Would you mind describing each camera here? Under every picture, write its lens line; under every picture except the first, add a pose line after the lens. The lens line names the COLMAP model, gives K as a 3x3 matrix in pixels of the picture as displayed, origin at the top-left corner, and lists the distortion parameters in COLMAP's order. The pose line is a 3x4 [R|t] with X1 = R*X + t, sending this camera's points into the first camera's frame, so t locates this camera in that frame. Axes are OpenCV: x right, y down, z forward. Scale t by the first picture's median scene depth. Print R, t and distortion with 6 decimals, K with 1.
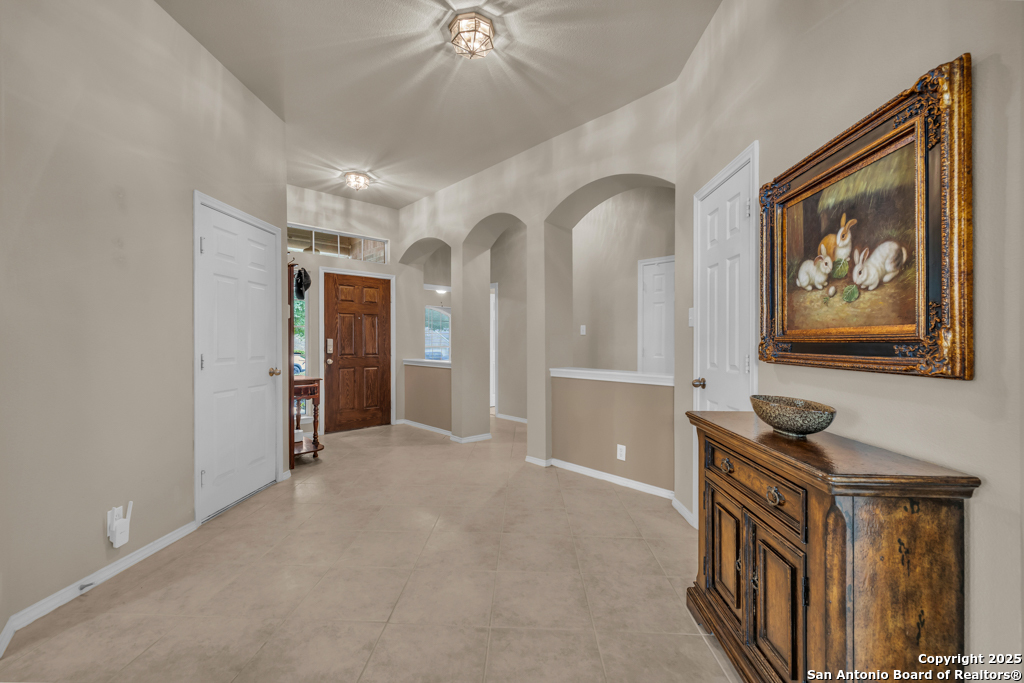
lens RADIAL K [[439.6, 0, 504.2], [0, 439.6, 339.9], [0, 0, 1]] dist [0.001801, 0.000340]
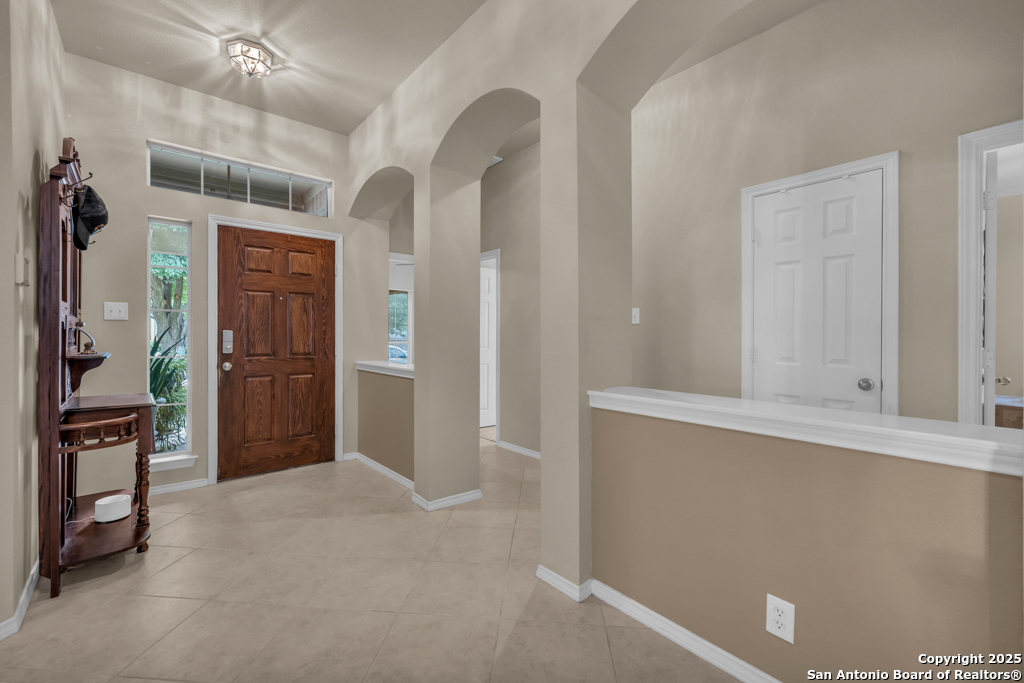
lens RADIAL K [[439.6, 0, 504.2], [0, 439.6, 339.9], [0, 0, 1]] dist [0.001801, 0.000340]
pose [[0.999269, 0.000976, -0.038218, 0.022932], [-0.000472, 0.999913, 0.013207, 0.002597], [0.038228, -0.013179, 0.999182, 0.386737]]
